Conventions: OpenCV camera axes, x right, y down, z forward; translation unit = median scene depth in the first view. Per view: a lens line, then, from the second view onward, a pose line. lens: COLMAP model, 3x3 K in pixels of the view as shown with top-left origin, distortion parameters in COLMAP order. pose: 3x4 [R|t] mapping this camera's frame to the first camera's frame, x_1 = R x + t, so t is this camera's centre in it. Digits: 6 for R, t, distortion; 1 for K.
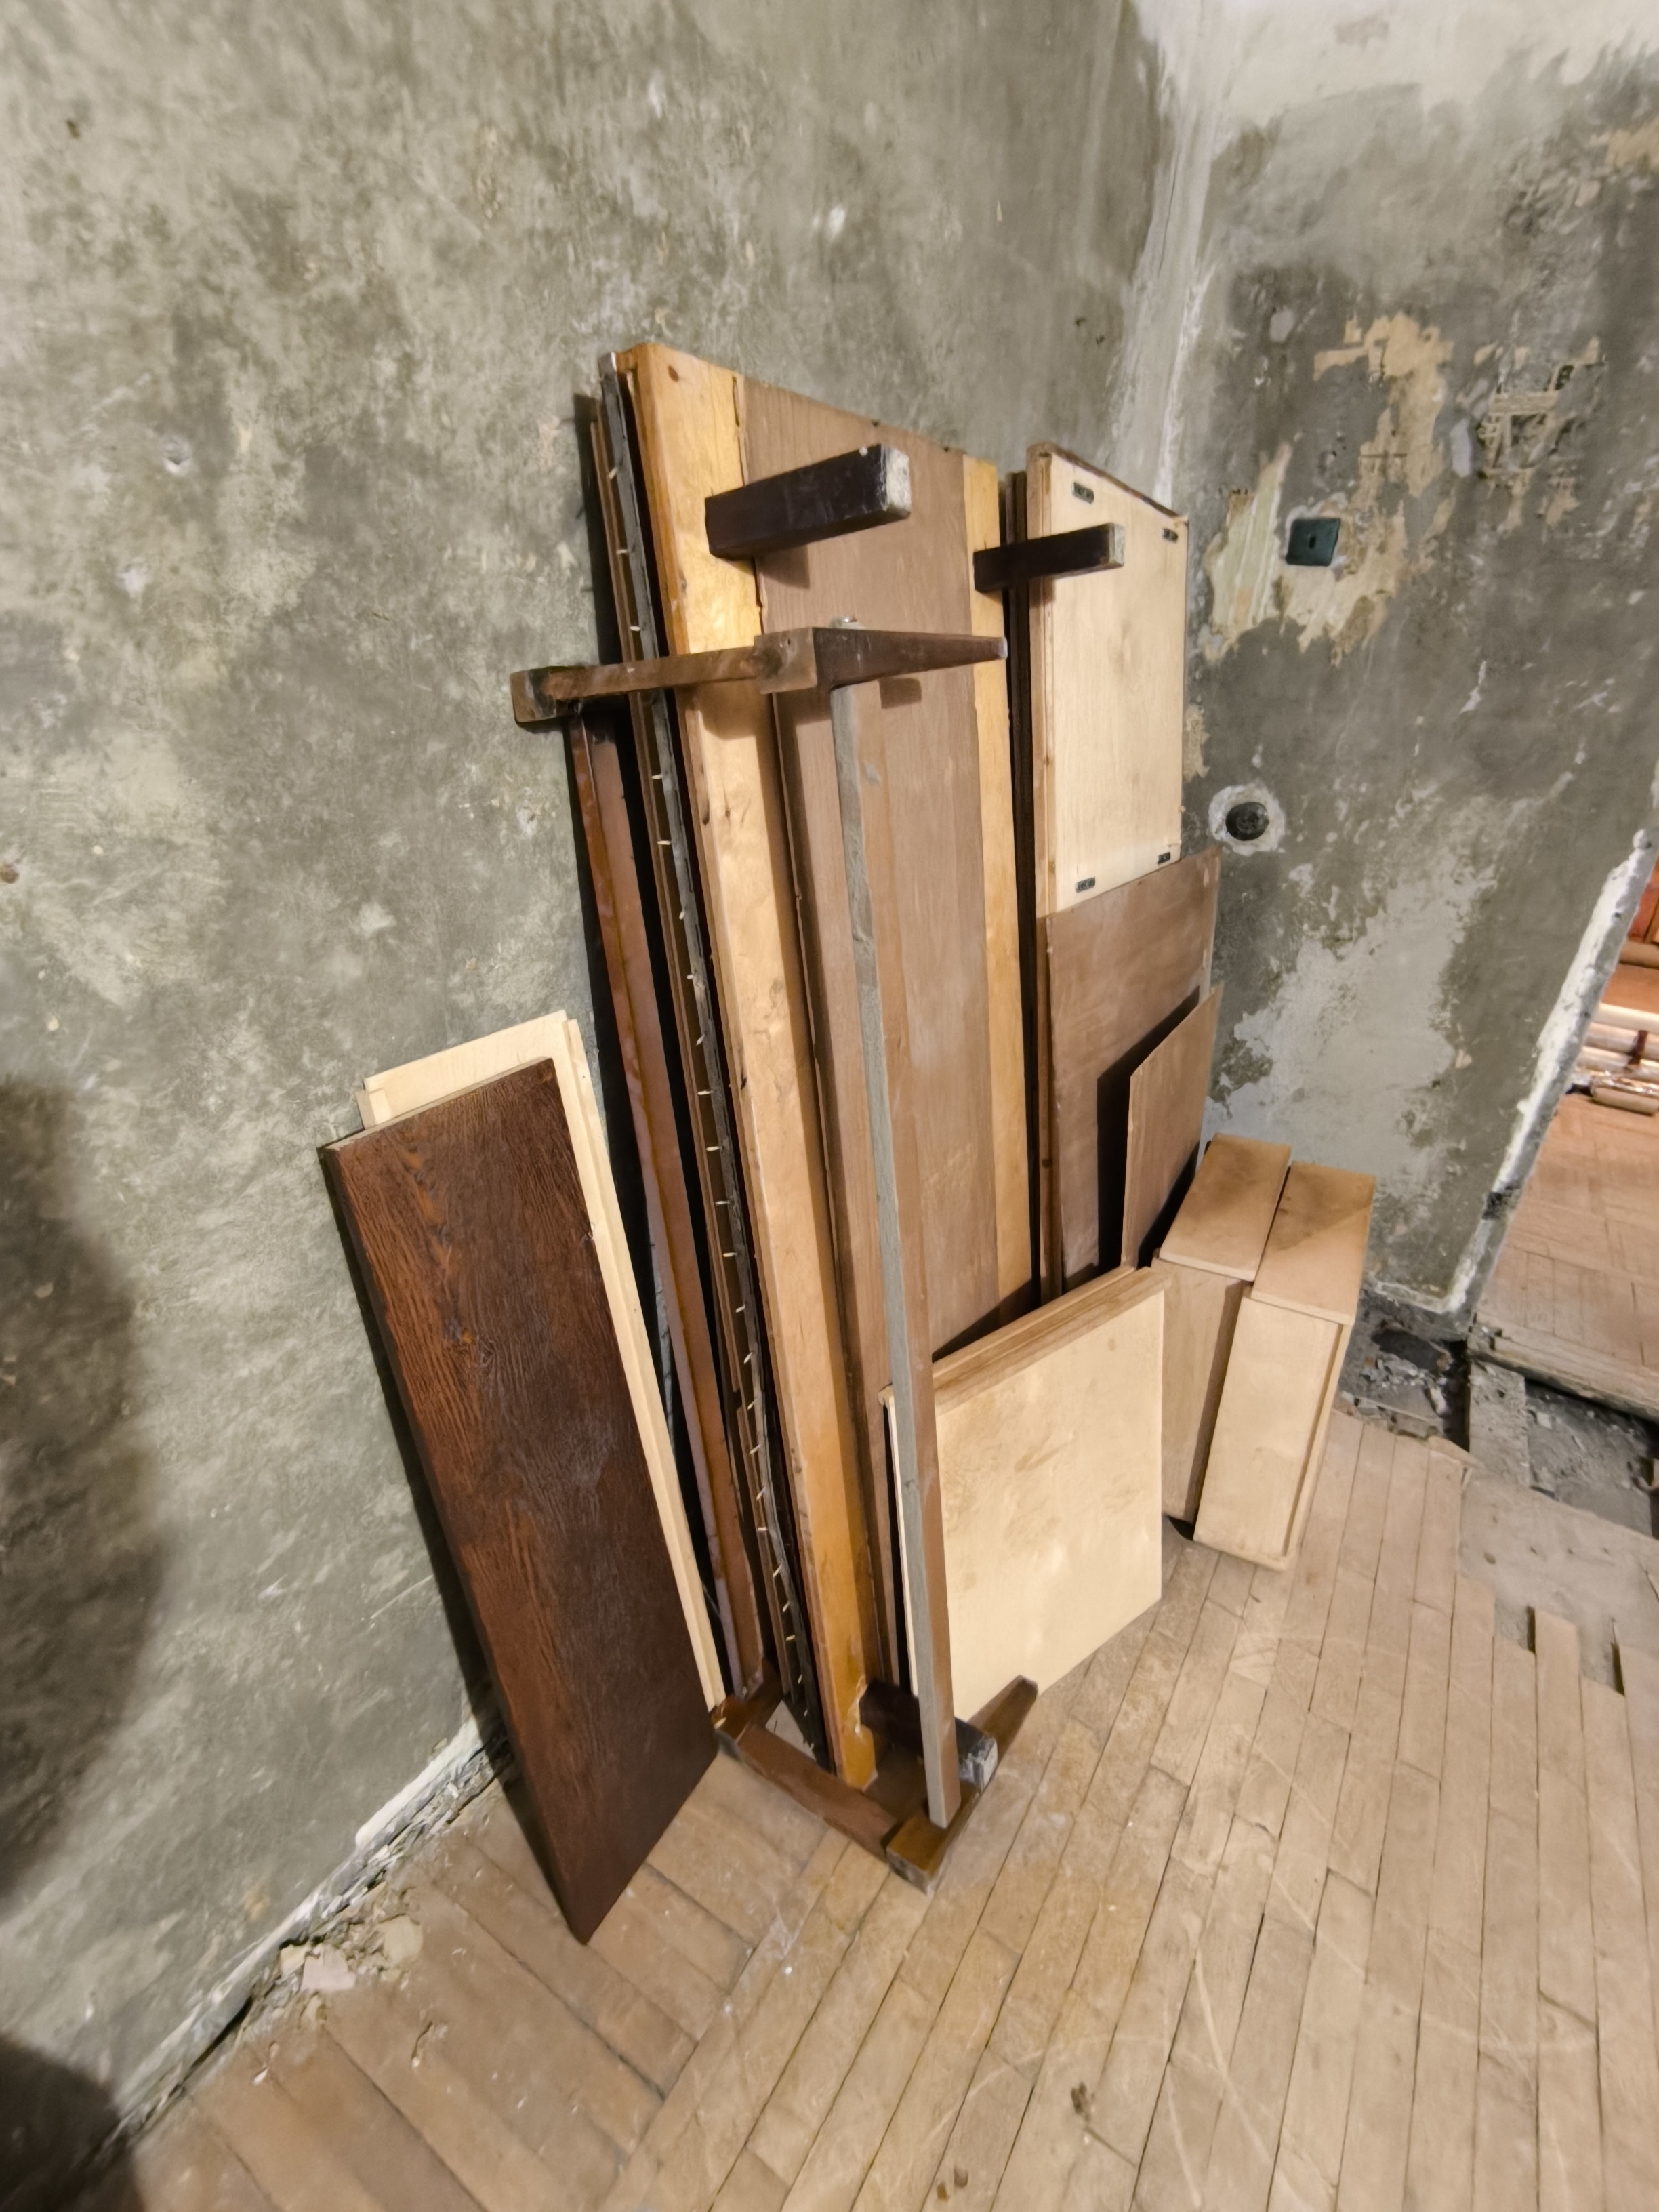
lens RADIAL K [[1003.0, 0, 821.7], [0, 1003.0, 1104.5], [0, 0, 1]] dist [-0.006335, 0.001582]
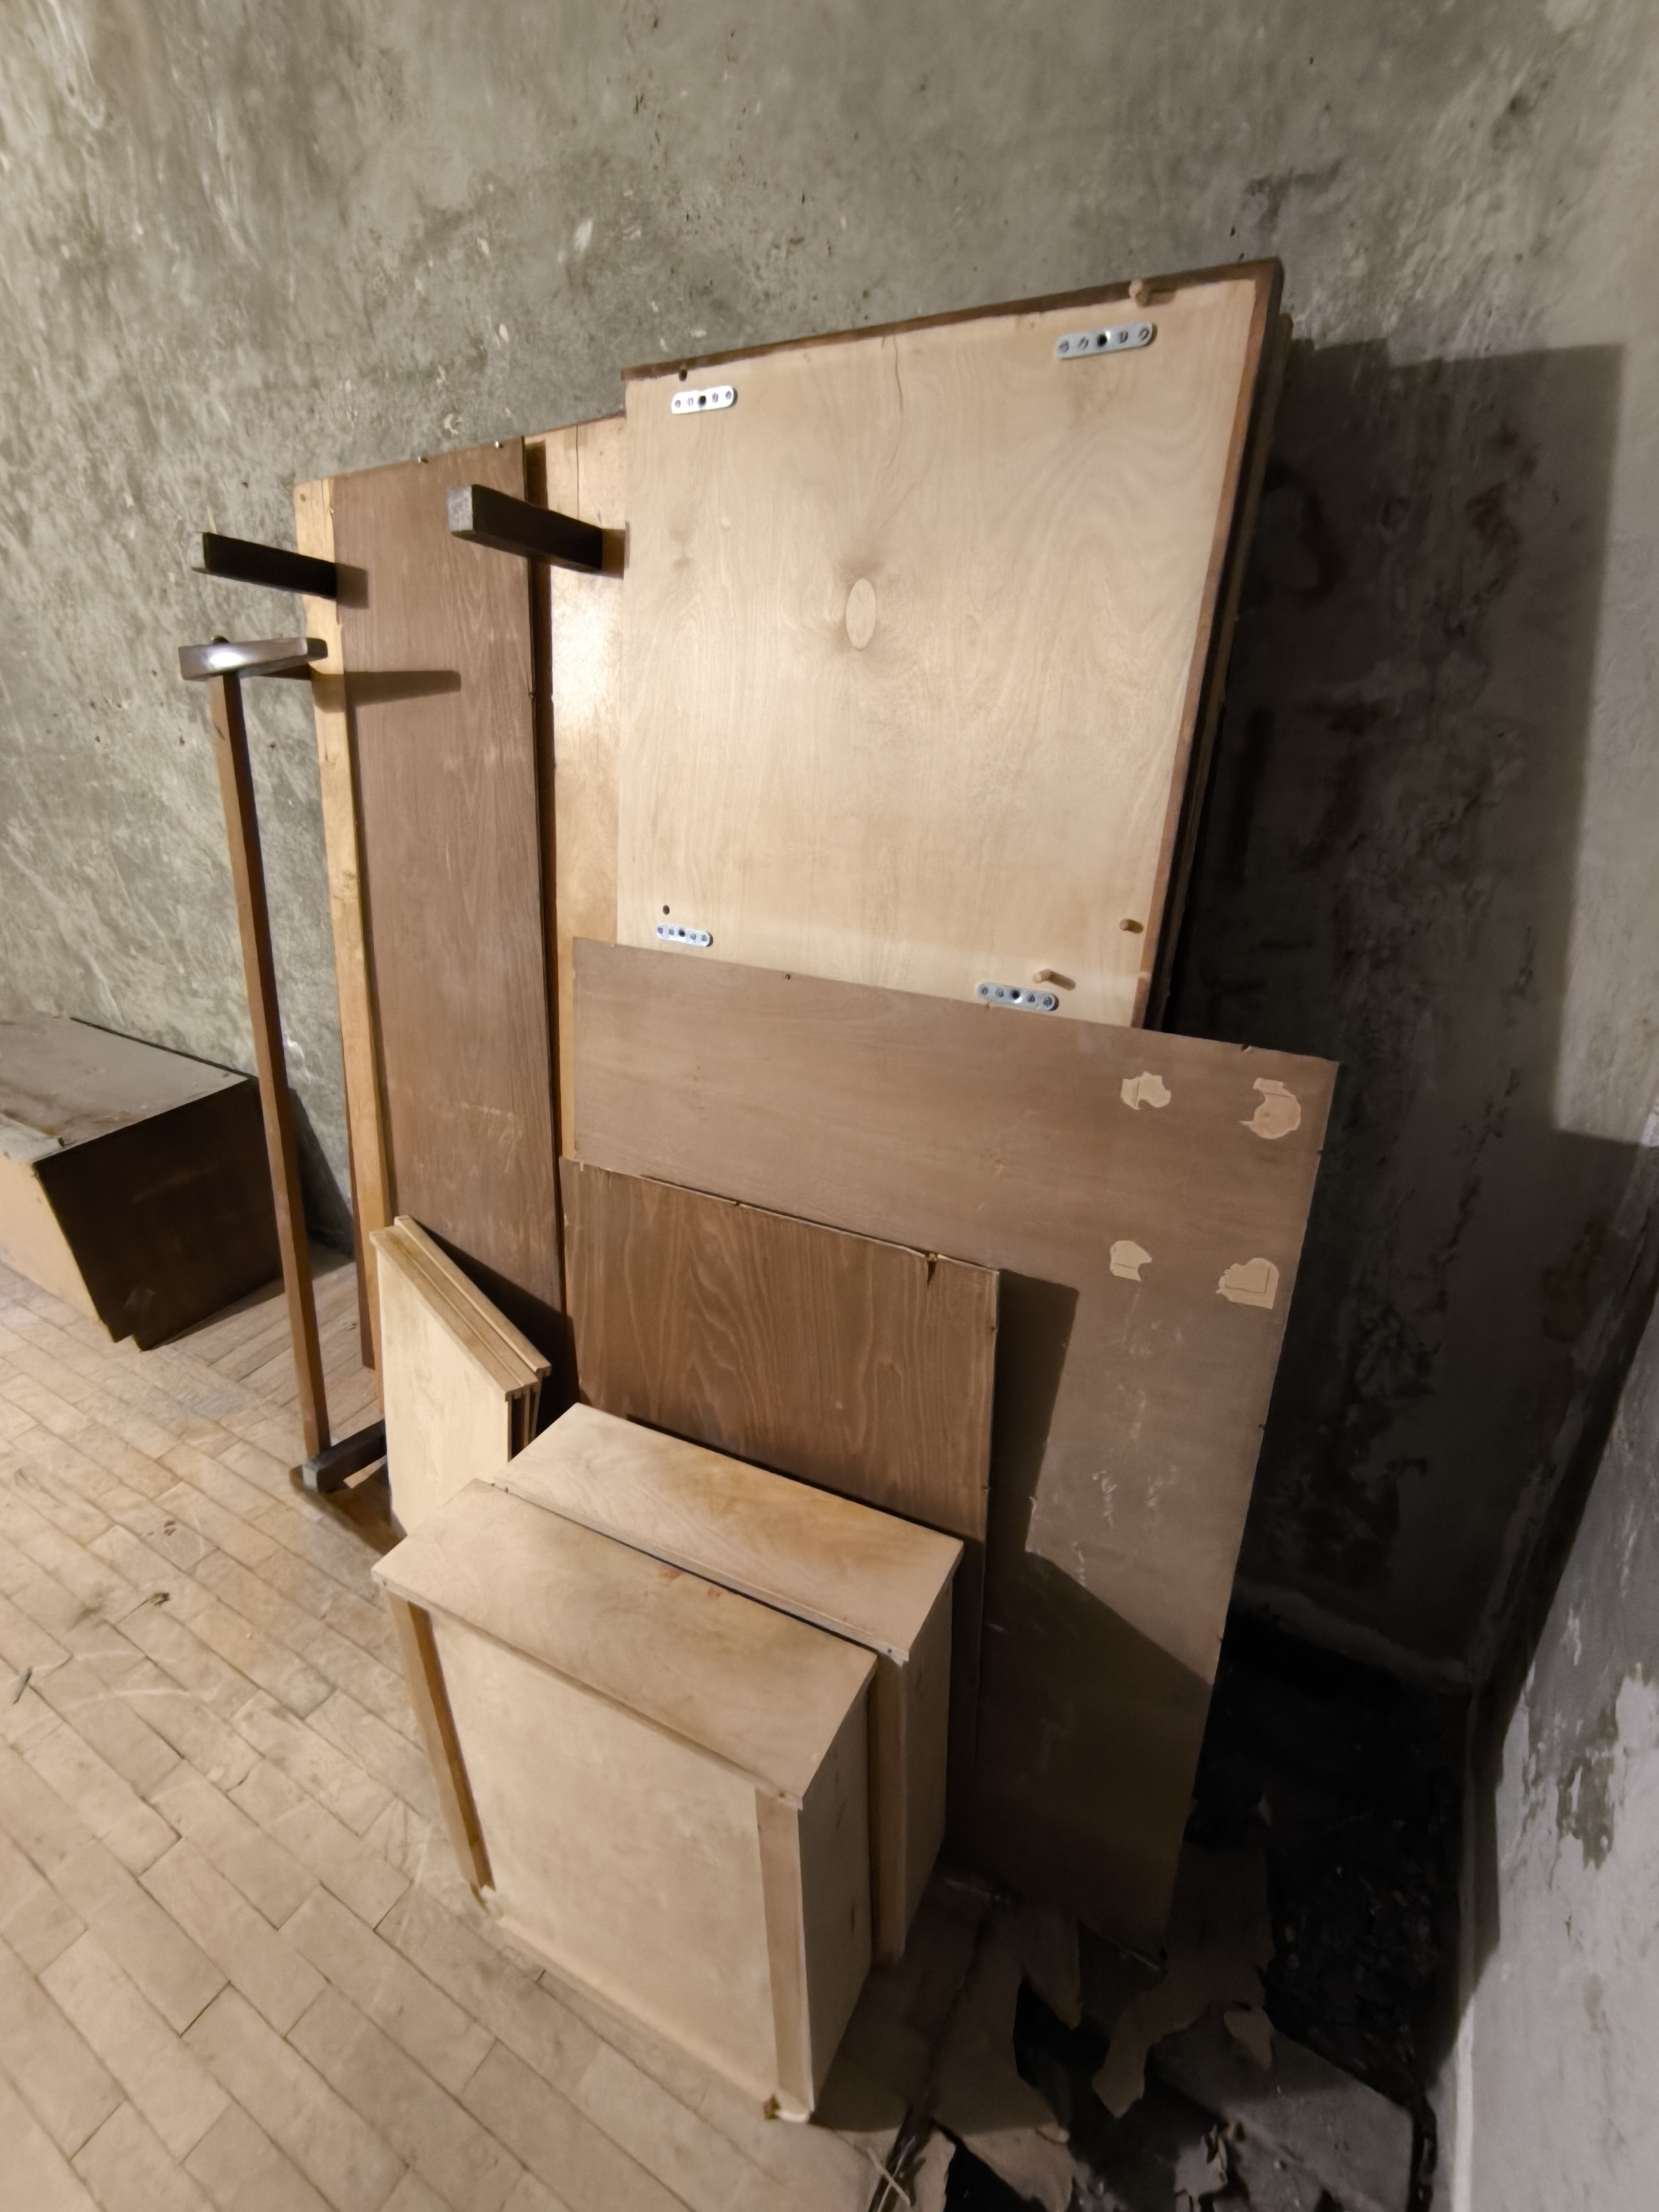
lens RADIAL K [[1003.0, 0, 831.9], [0, 1003.0, 1117.9], [0, 0, 1]] dist [-0.006335, 0.001582]
pose [[0.033389, 0.385754, -0.921997, 1.413058], [-0.383781, 0.856736, 0.344551, -0.555348], [0.922820, 0.342341, 0.176651, 1.411531]]
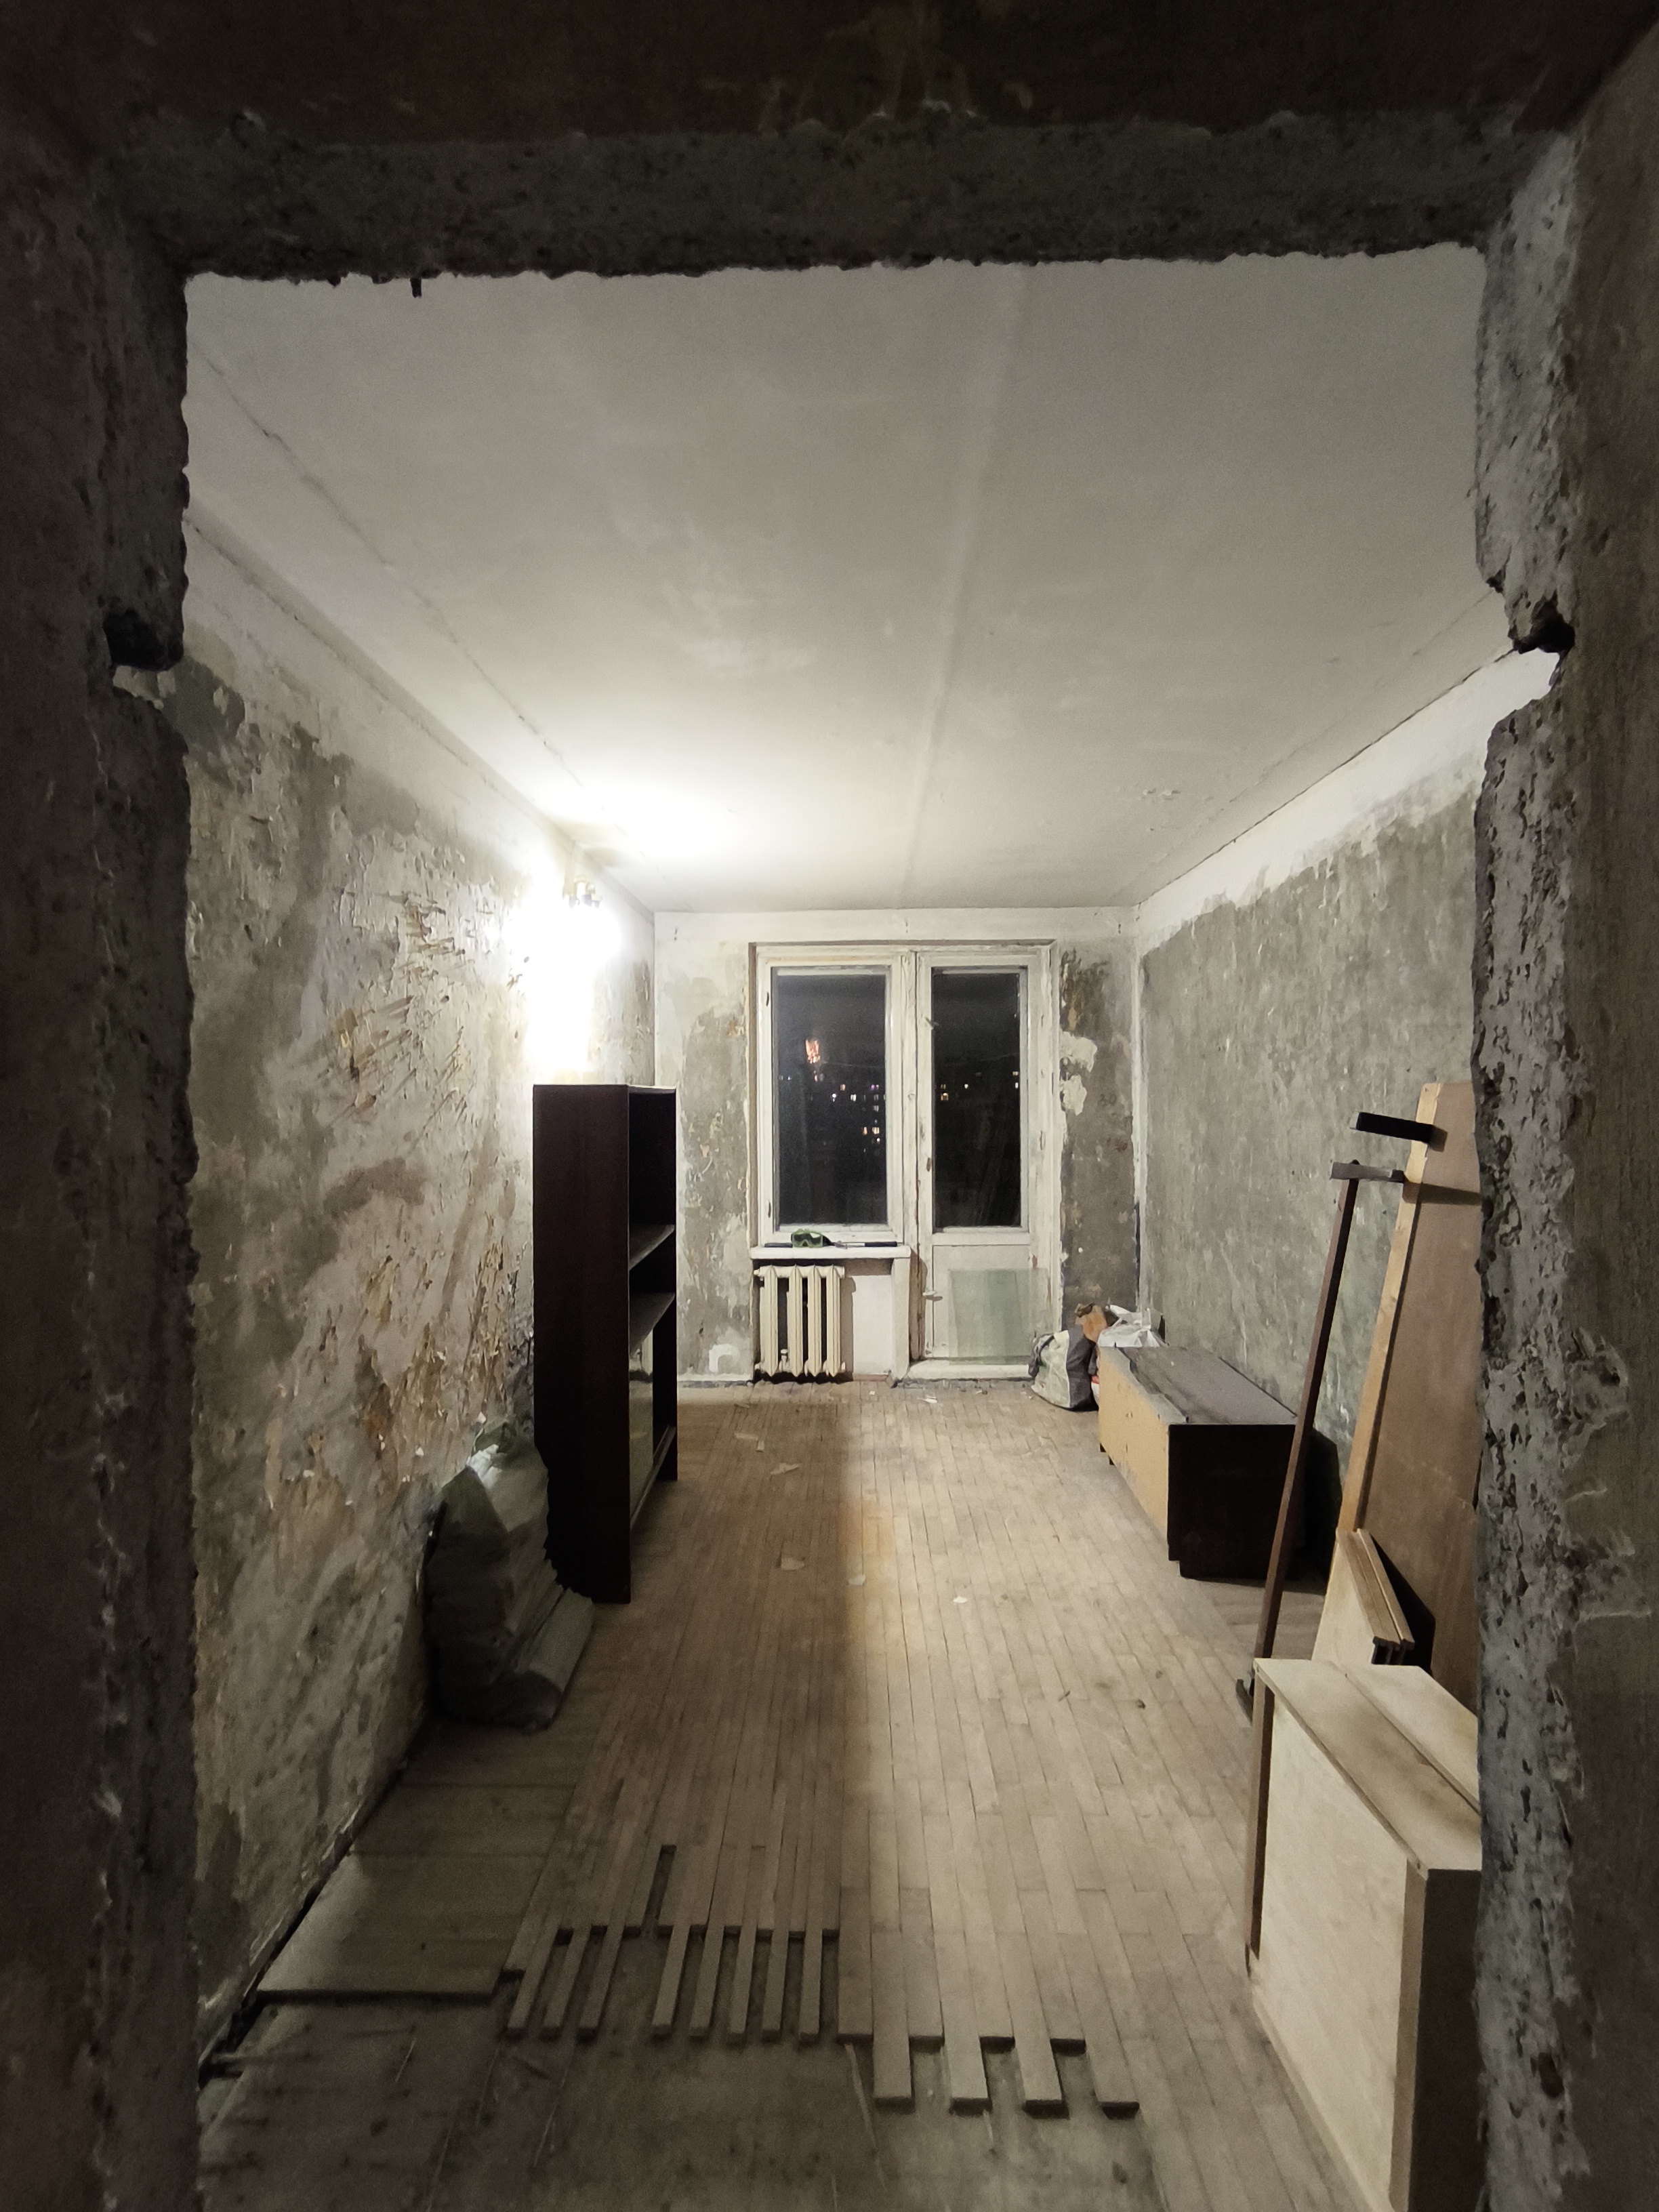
lens RADIAL K [[1003.0, 0, 832.6], [0, 1003.0, 1108.1], [0, 0, 1]] dist [-0.006335, 0.001582]
pose [[-0.850579, -0.061481, -0.522240, 2.206802], [-0.269922, 0.903366, 0.333276, -0.886353], [0.451284, 0.424442, -0.784979, 1.919450]]
